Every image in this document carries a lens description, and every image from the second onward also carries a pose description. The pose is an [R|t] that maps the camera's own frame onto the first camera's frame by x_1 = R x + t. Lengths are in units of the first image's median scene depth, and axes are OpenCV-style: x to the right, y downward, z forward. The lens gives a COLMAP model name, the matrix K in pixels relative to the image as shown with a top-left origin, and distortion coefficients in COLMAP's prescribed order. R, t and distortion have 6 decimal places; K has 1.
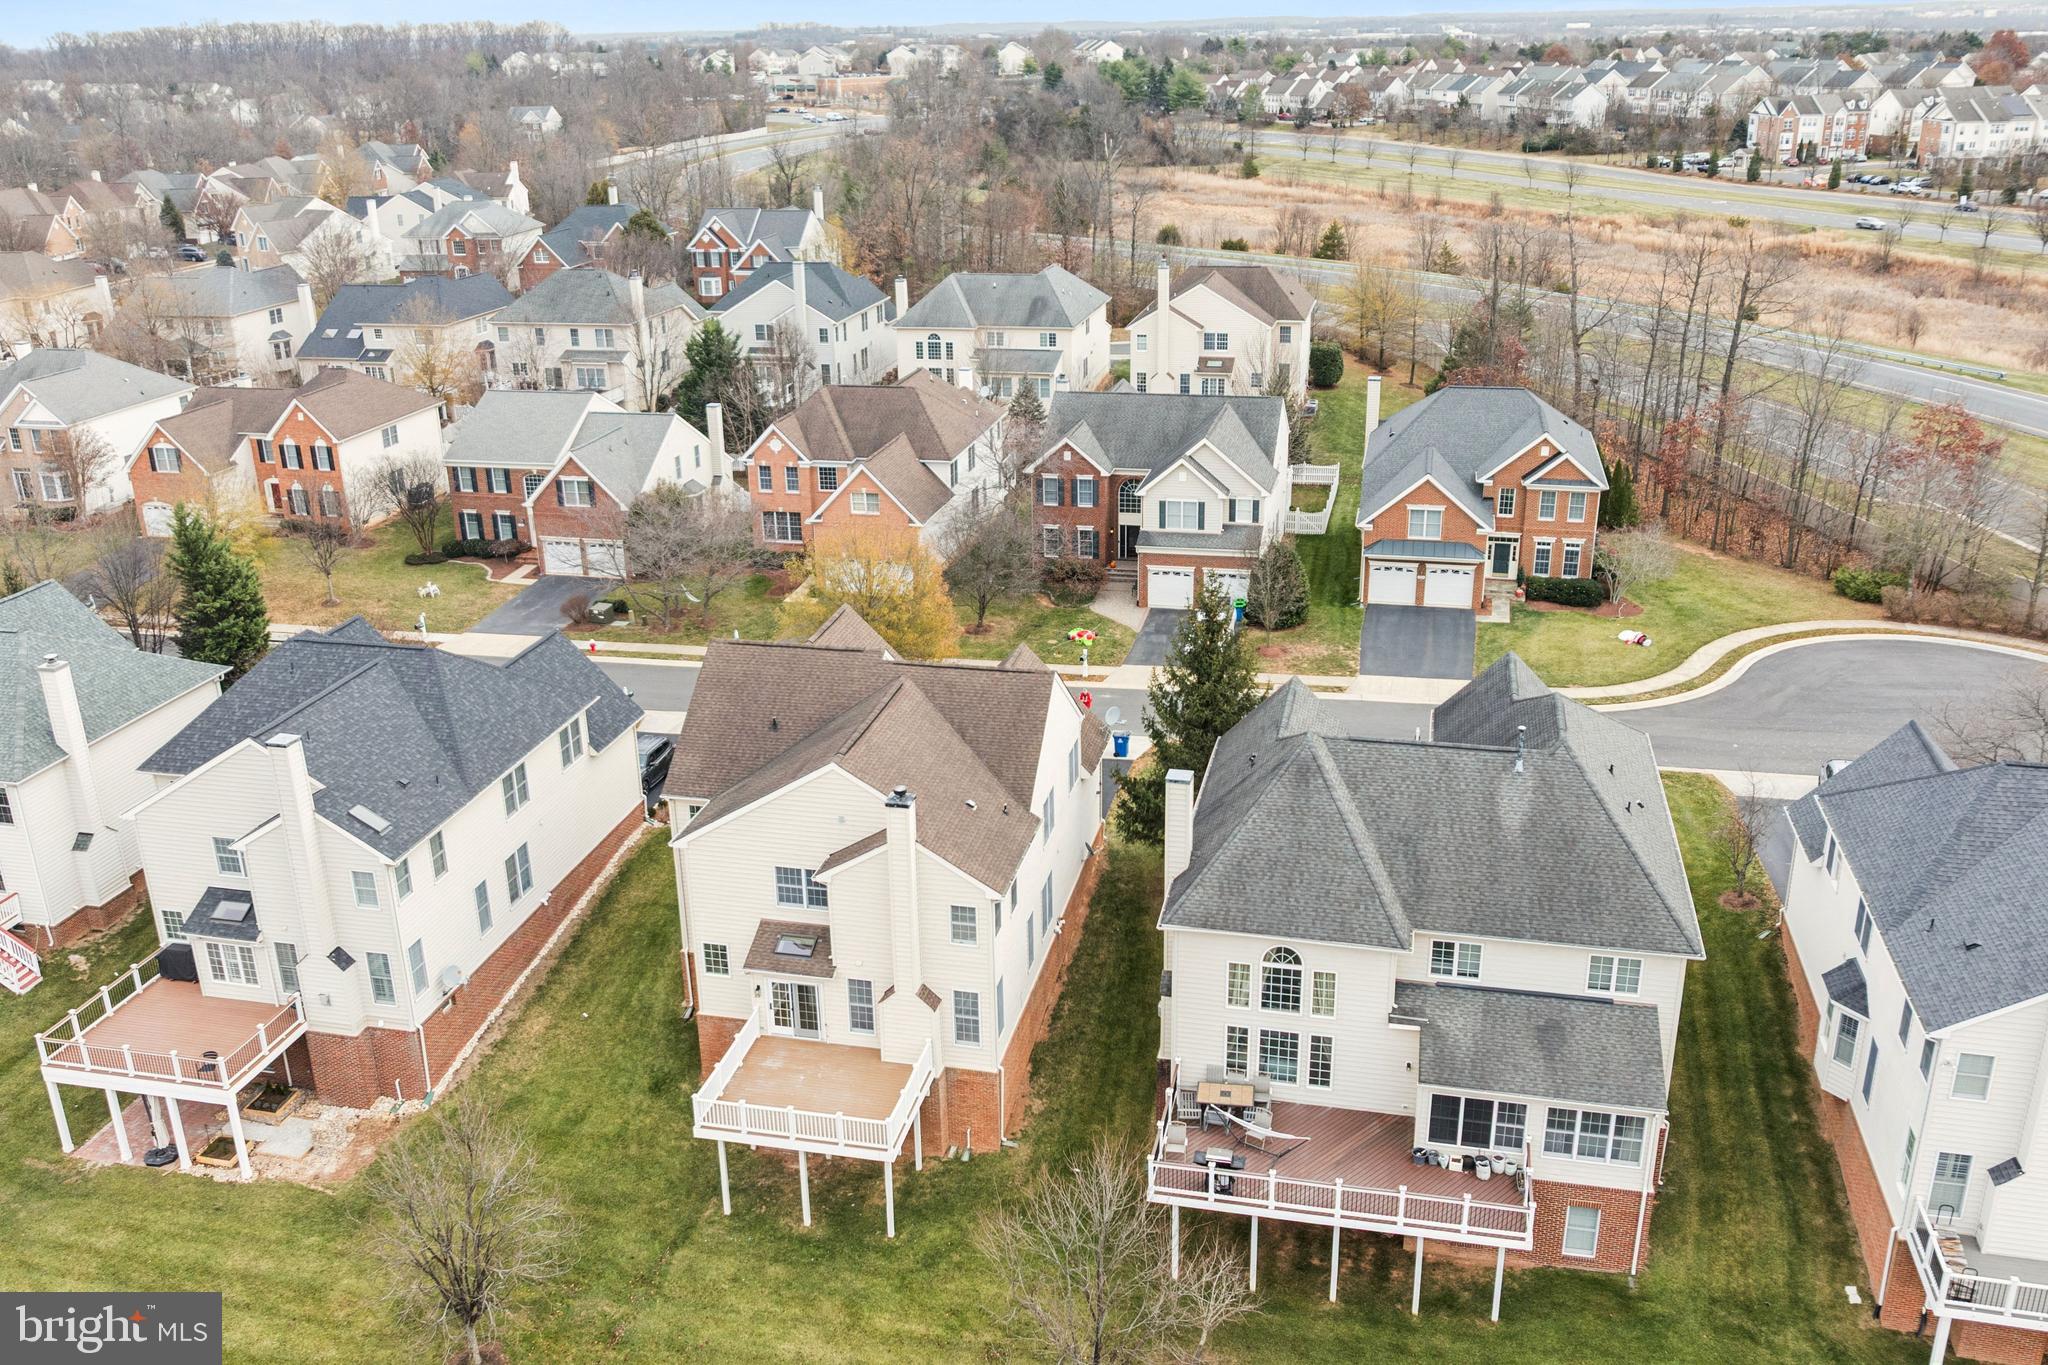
lens RADIAL K [[1733.7, 0, 1018.9], [0, 1733.7, 674.1], [0, 0, 1]] dist [-0.006104, -0.033990]
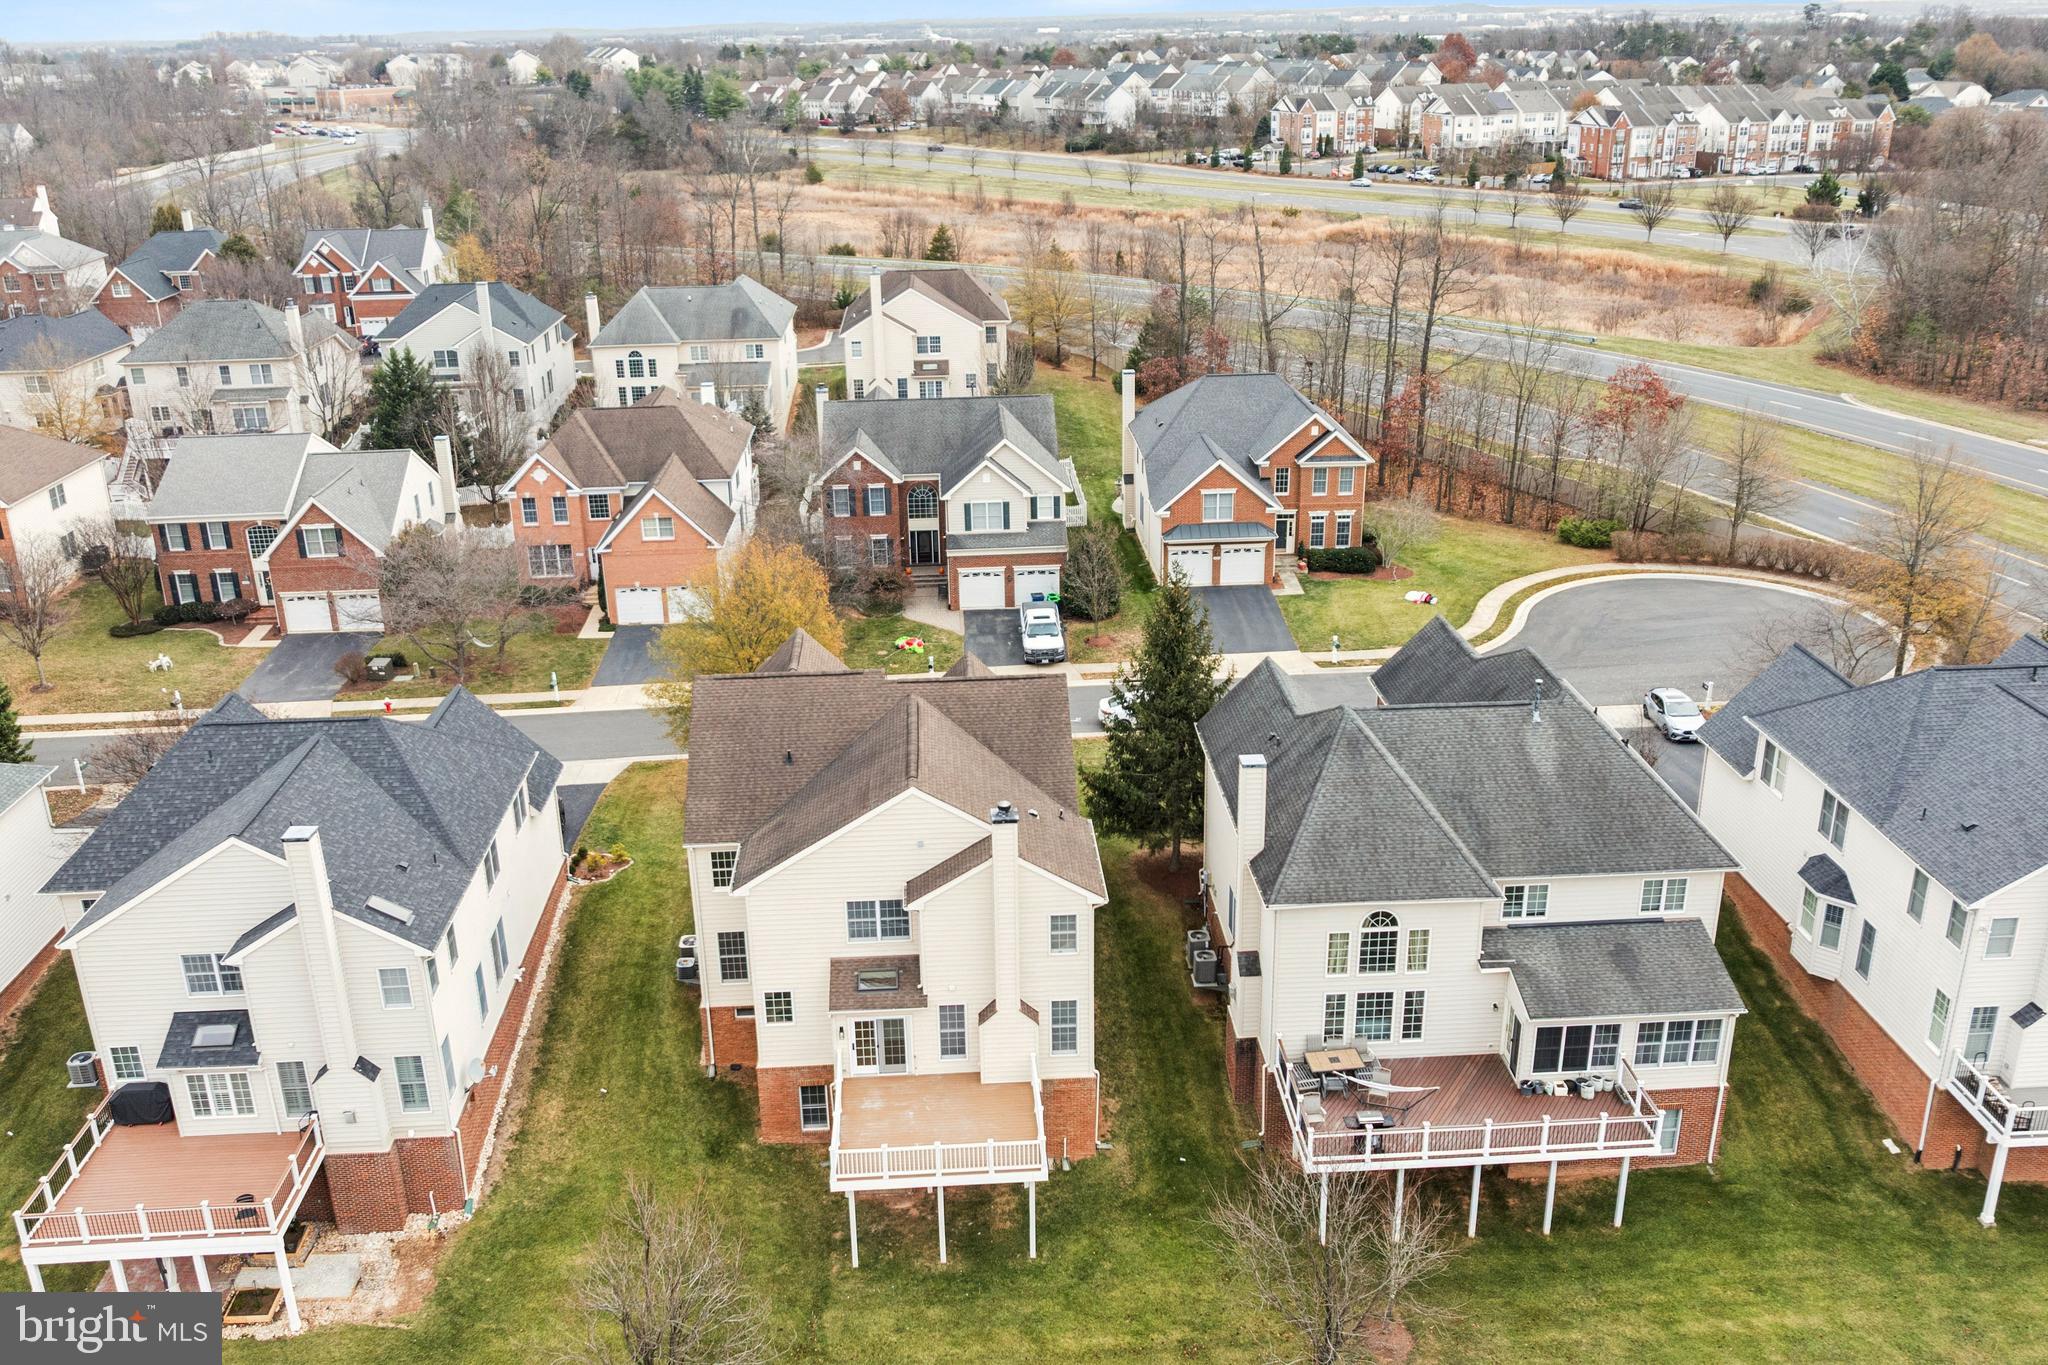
lens RADIAL K [[1733.7, 0, 1018.9], [0, 1733.7, 674.1], [0, 0, 1]] dist [-0.006104, -0.033990]
pose [[0.959906, -0.097942, 0.262655, -0.276696], [0.098796, 0.995058, 0.009985, -0.014493], [-0.262334, 0.016364, 0.964838, 0.040857]]
